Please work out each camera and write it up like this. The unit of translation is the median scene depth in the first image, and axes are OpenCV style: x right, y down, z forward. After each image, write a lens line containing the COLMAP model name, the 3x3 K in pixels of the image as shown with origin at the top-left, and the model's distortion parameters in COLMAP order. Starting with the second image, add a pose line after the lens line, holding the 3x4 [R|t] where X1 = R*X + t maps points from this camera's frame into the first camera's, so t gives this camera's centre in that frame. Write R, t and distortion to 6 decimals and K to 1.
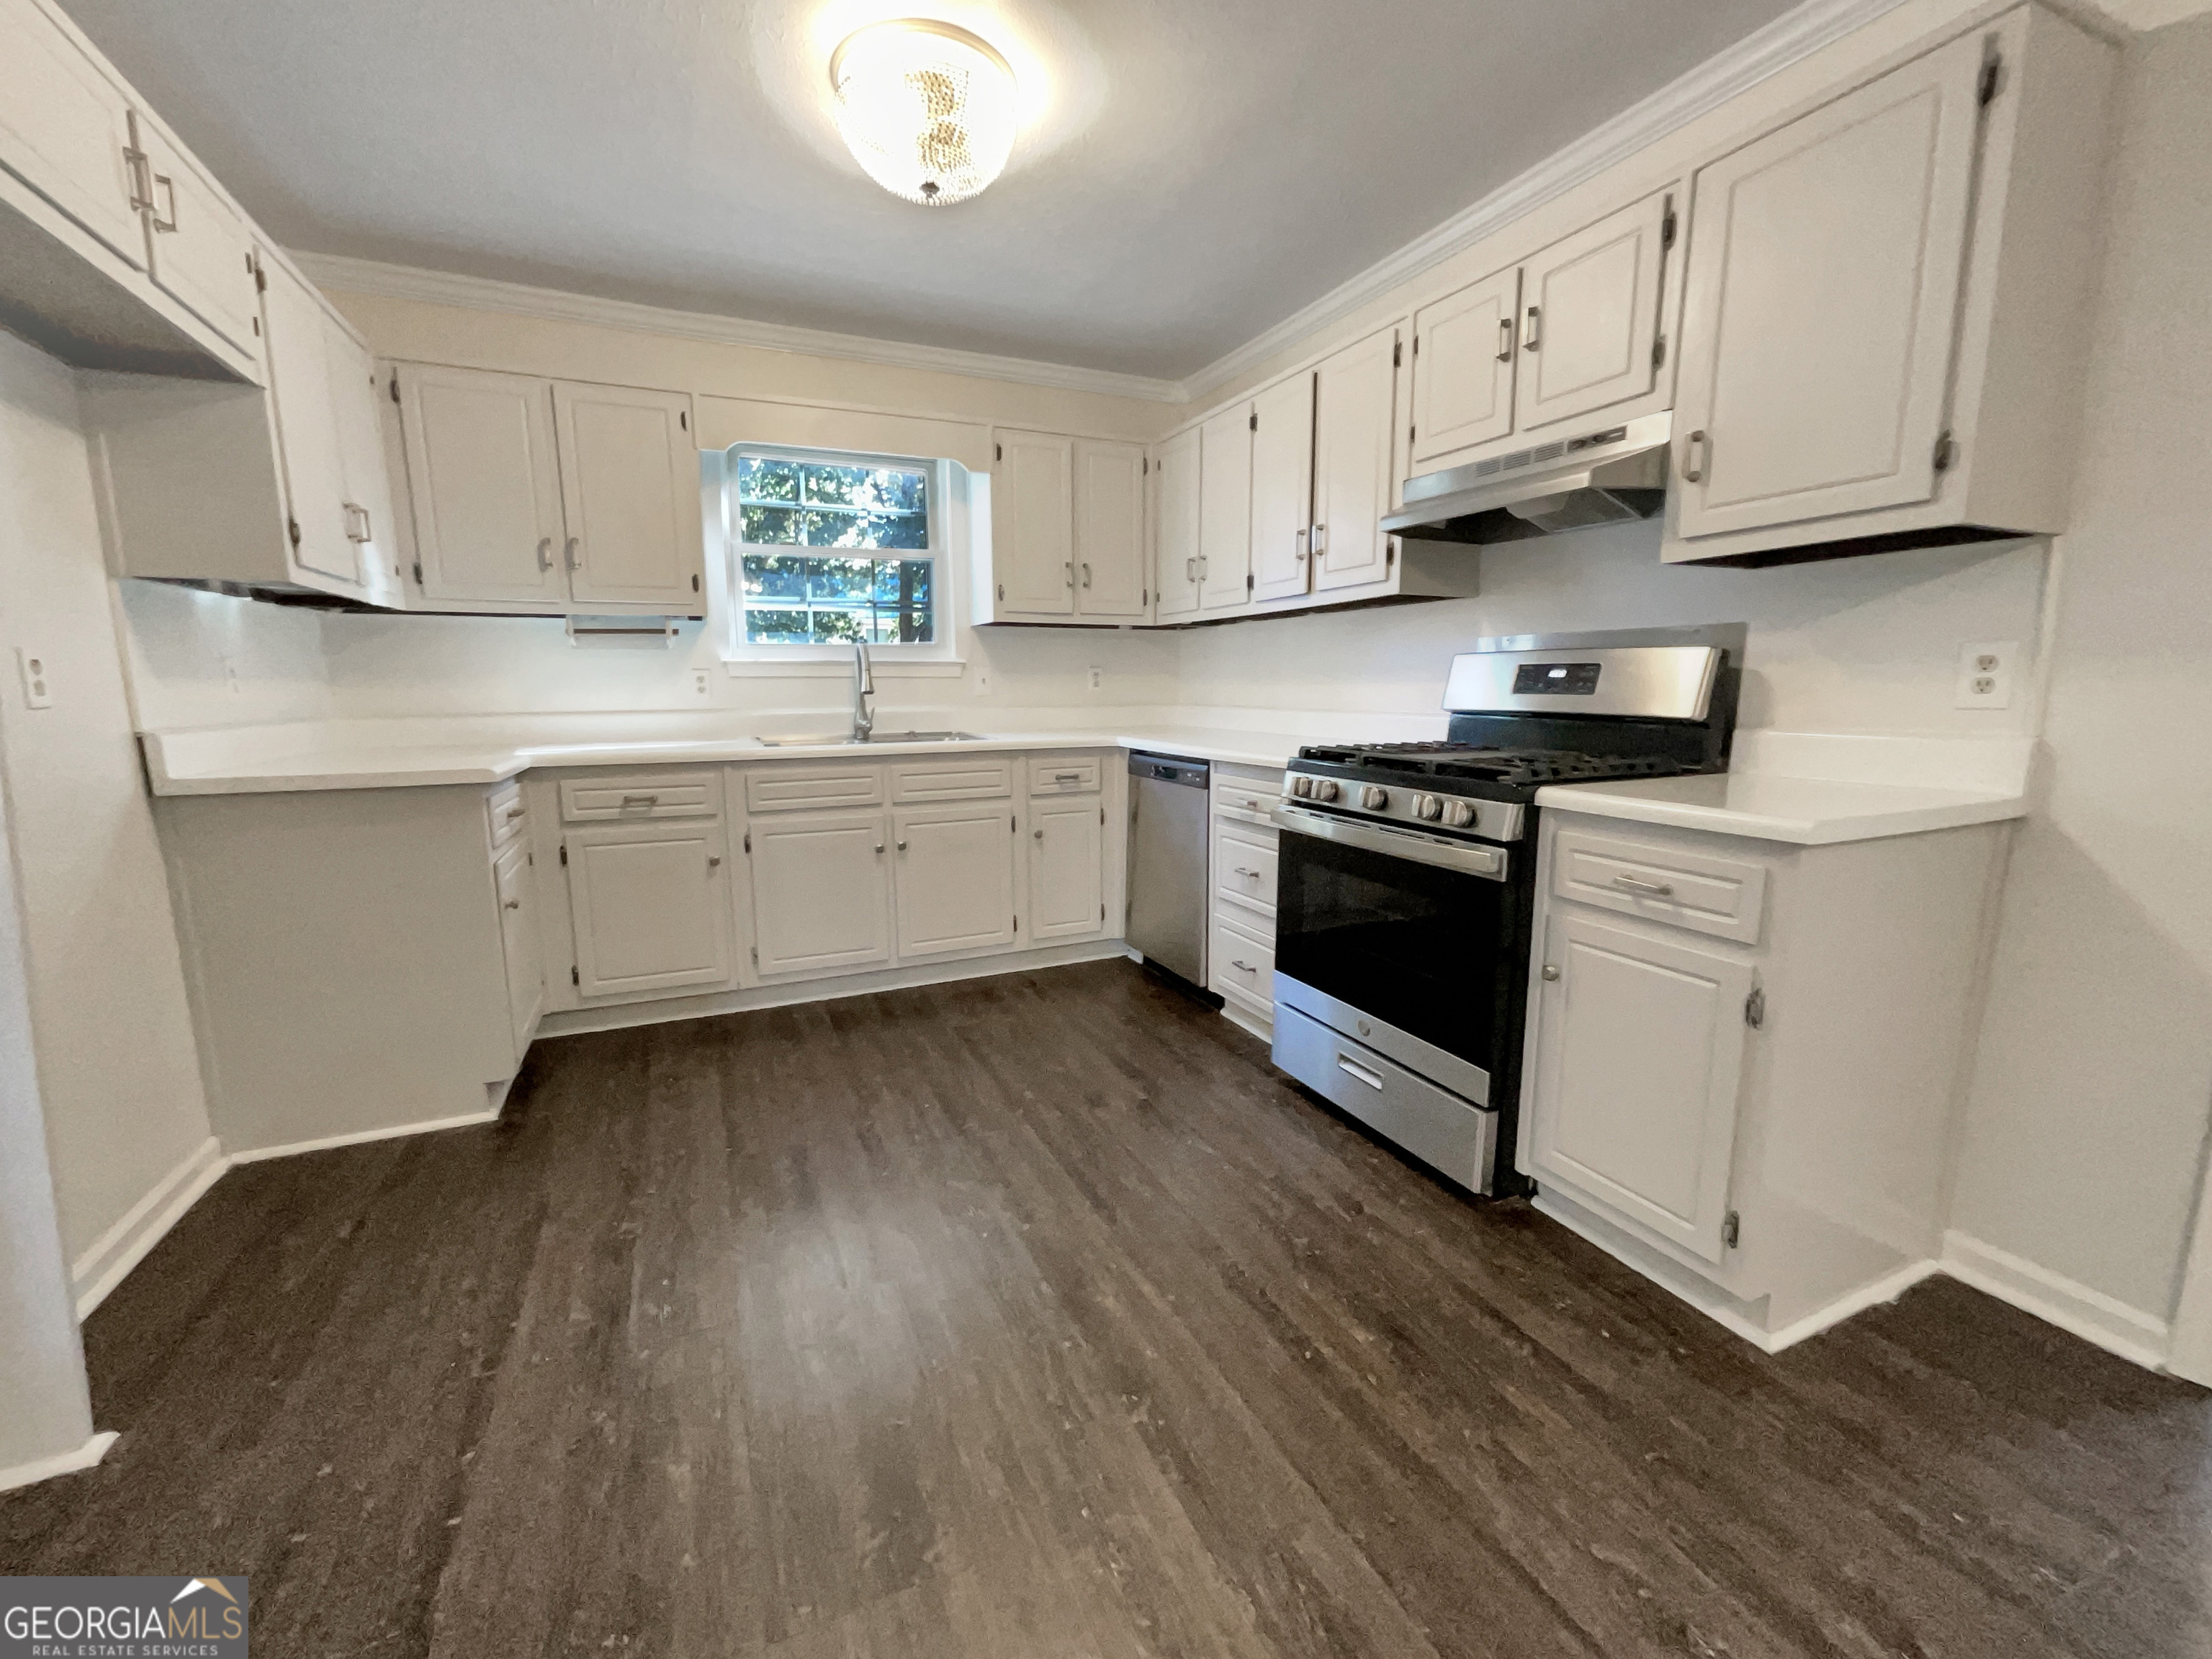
lens RADIAL K [[895.7, 0, 1106.0], [0, 895.7, 829.5], [0, 0, 1]] dist [0.000005, -0.000014]
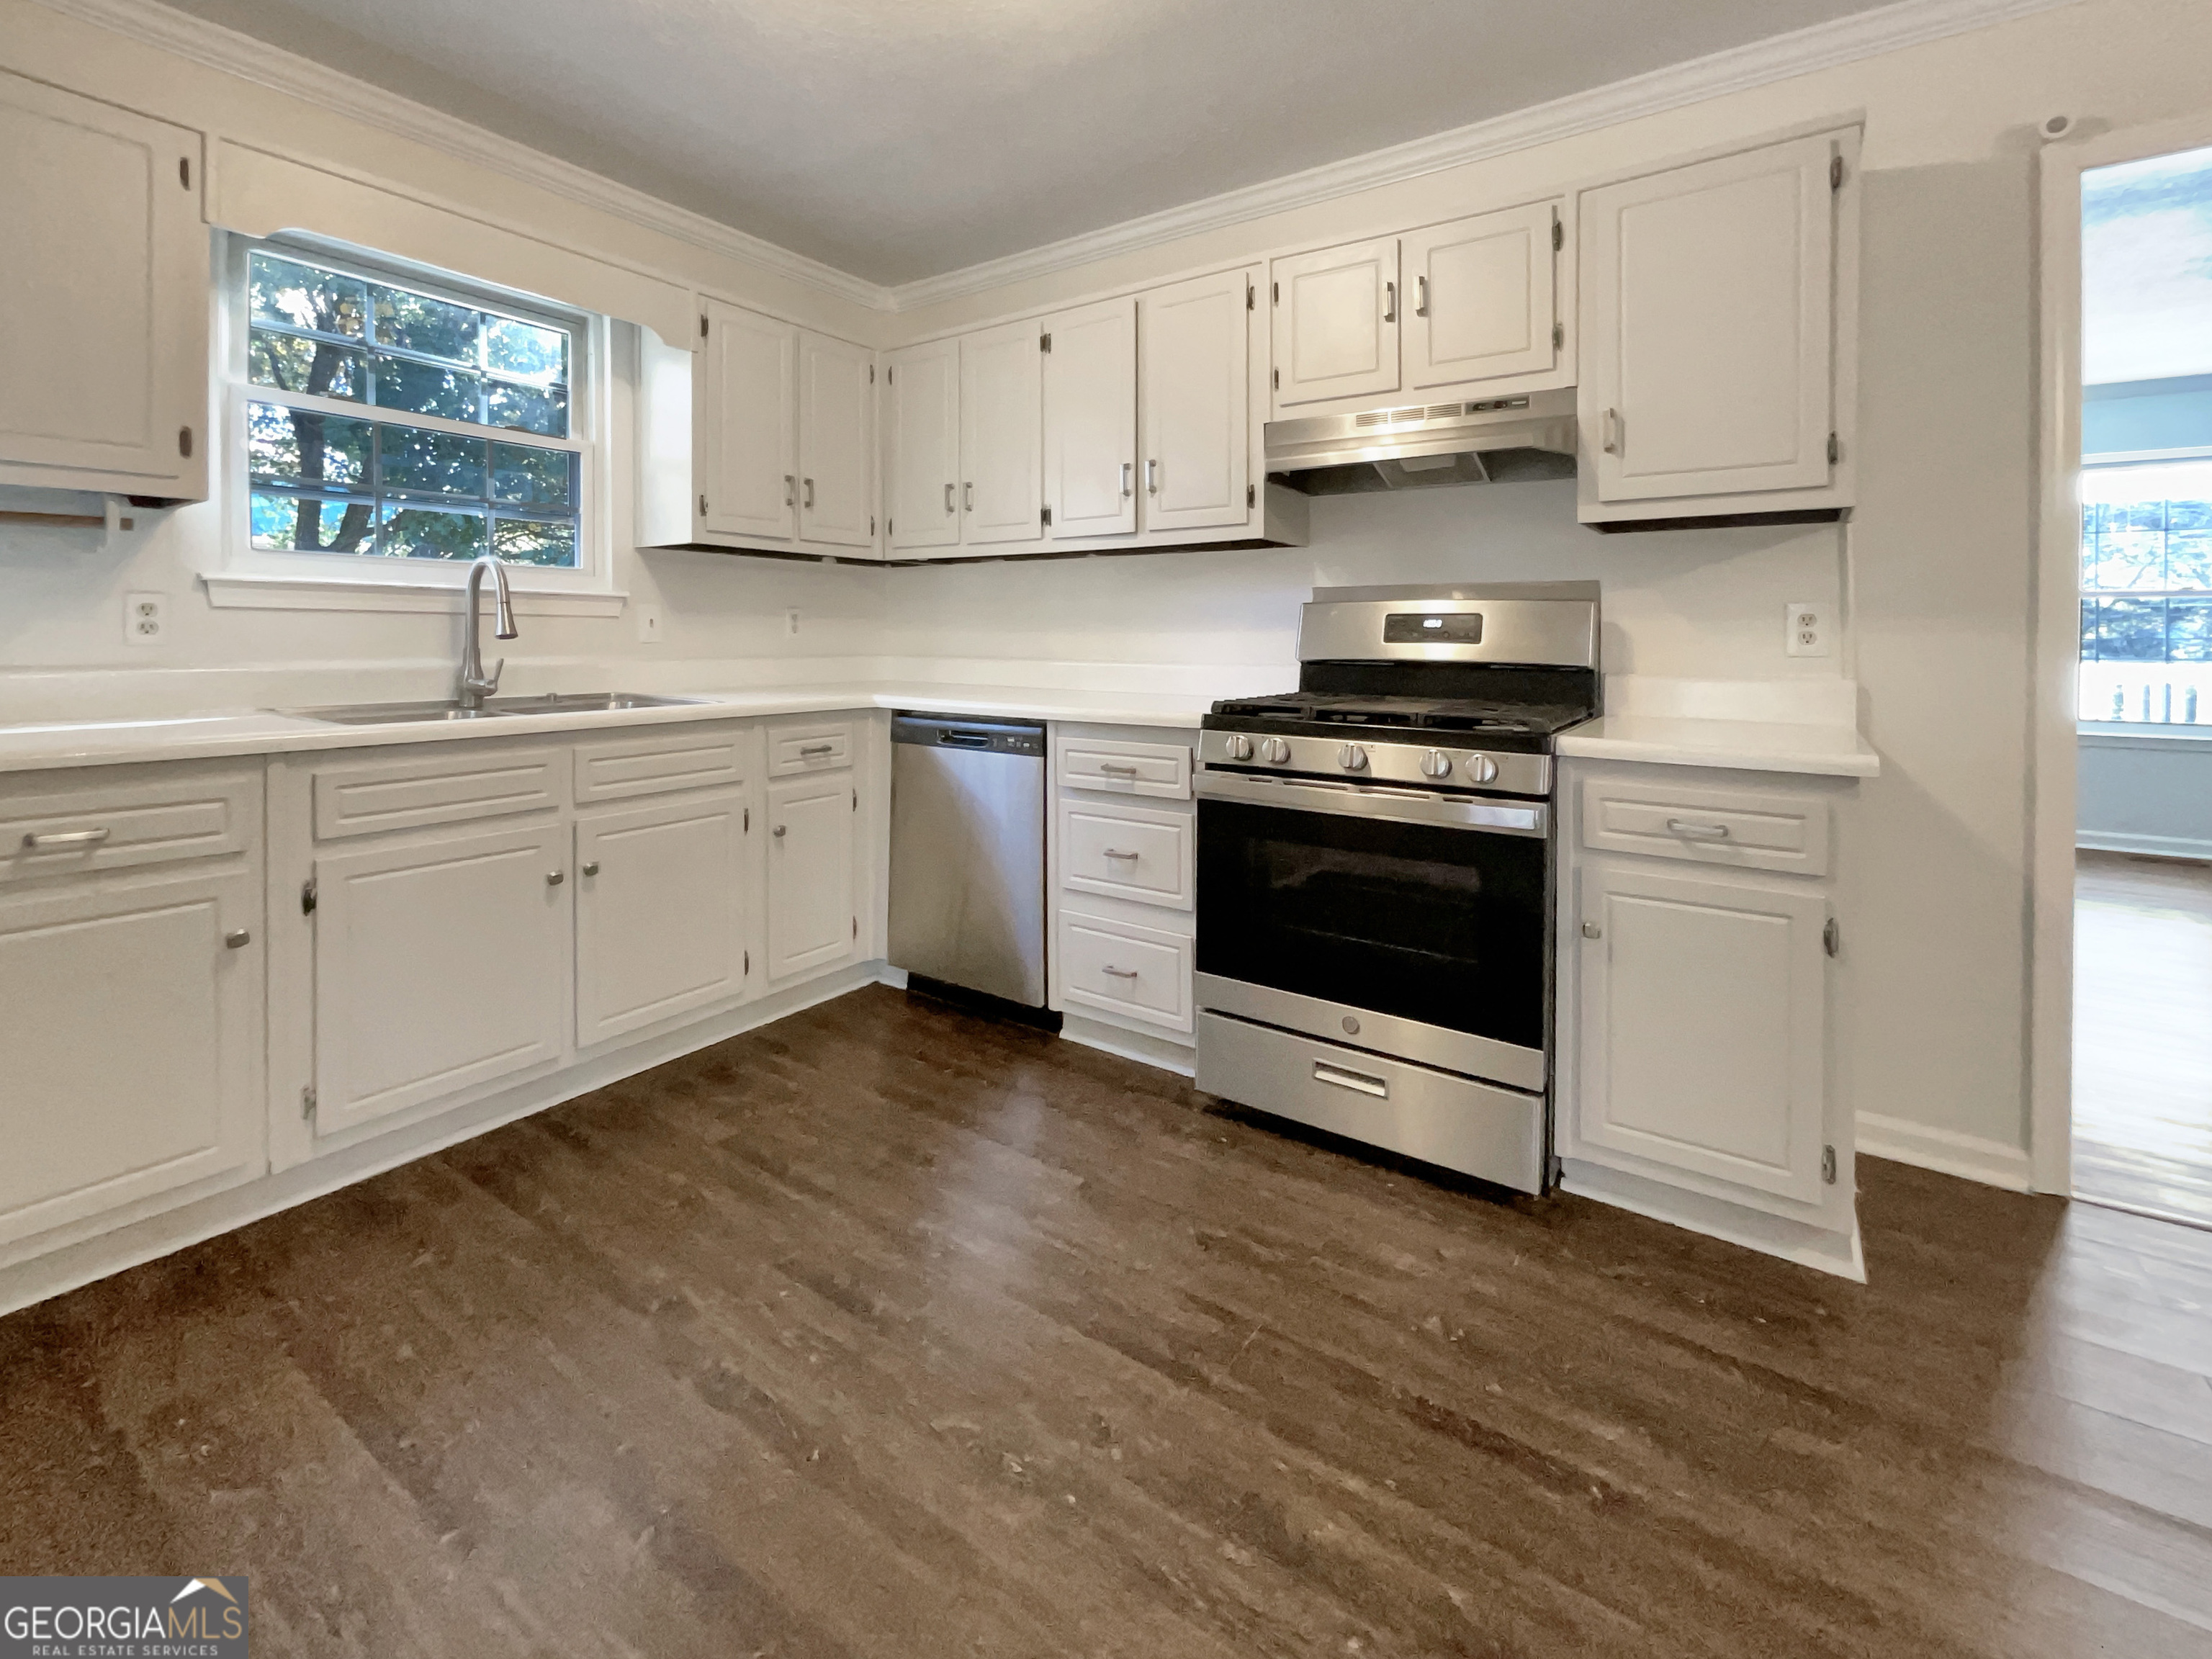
lens RADIAL K [[937.9, 0, 1109.7], [0, 937.9, 659.4], [0, 0, 1]] dist [-0.004450, -0.000452]
pose [[0.854385, -0.001697, 0.519638, -0.287750], [0.072356, 0.990642, -0.115732, -0.029541], [-0.514578, 0.136478, 0.846512, 0.233444]]
